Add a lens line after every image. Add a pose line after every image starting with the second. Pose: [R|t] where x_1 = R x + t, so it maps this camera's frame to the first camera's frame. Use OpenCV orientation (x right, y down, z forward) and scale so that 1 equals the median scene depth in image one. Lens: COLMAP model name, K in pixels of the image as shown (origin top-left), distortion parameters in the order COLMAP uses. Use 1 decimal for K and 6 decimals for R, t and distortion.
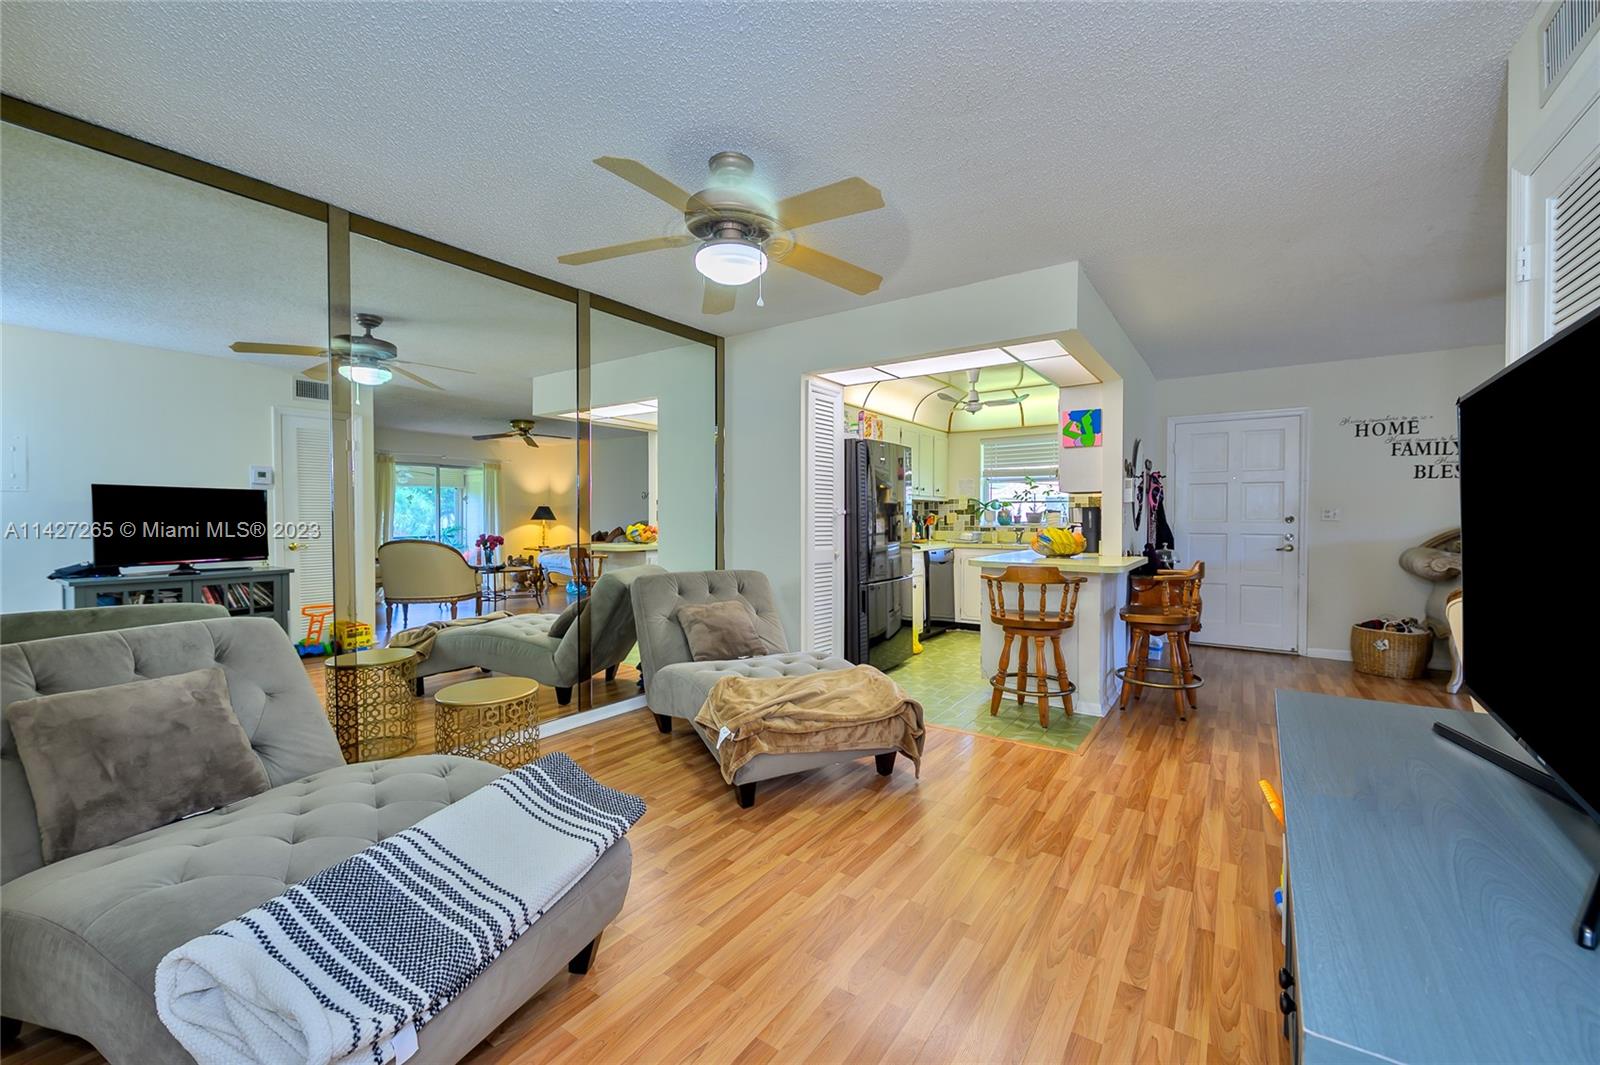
lens RADIAL K [[639.1, 0, 802.0], [0, 639.1, 524.5], [0, 0, 1]] dist [-0.011216, -0.000432]
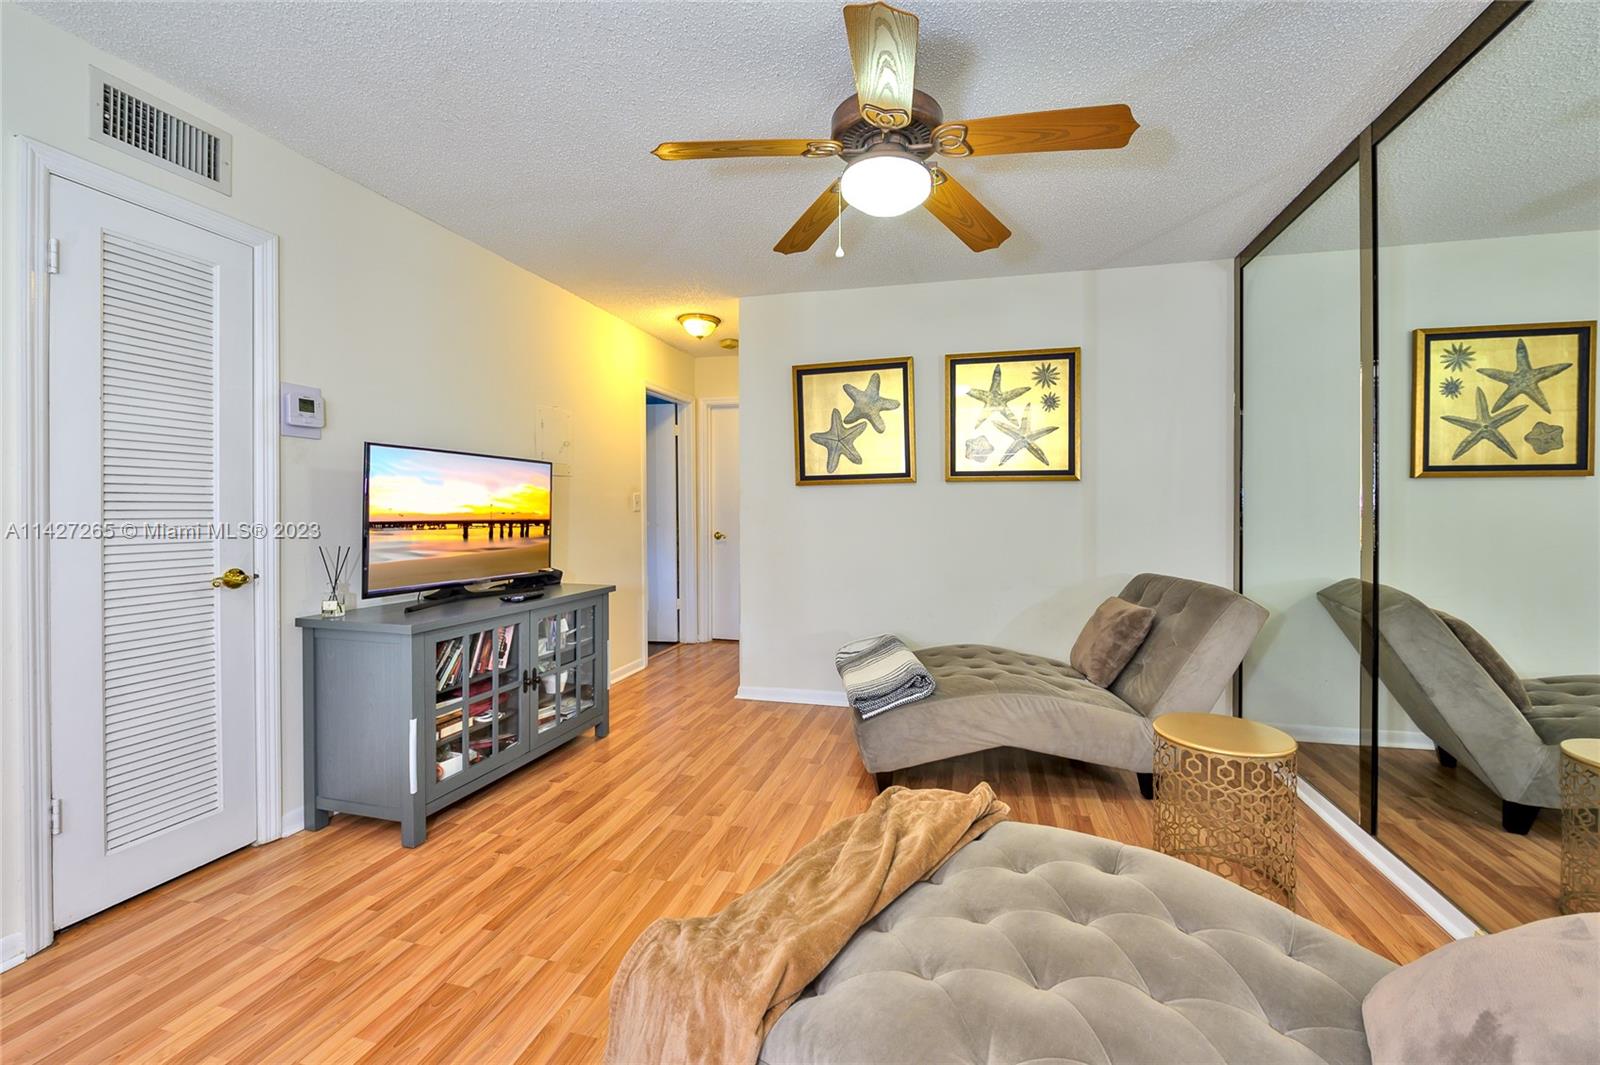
lens RADIAL K [[639.1, 0, 805.2], [0, 639.1, 519.3], [0, 0, 1]] dist [-0.011216, -0.000432]
pose [[-0.943282, 0.001820, -0.331986, 0.095815], [-0.008269, 0.999546, 0.028974, -0.006241], [0.331888, 0.030076, -0.942839, 0.651830]]
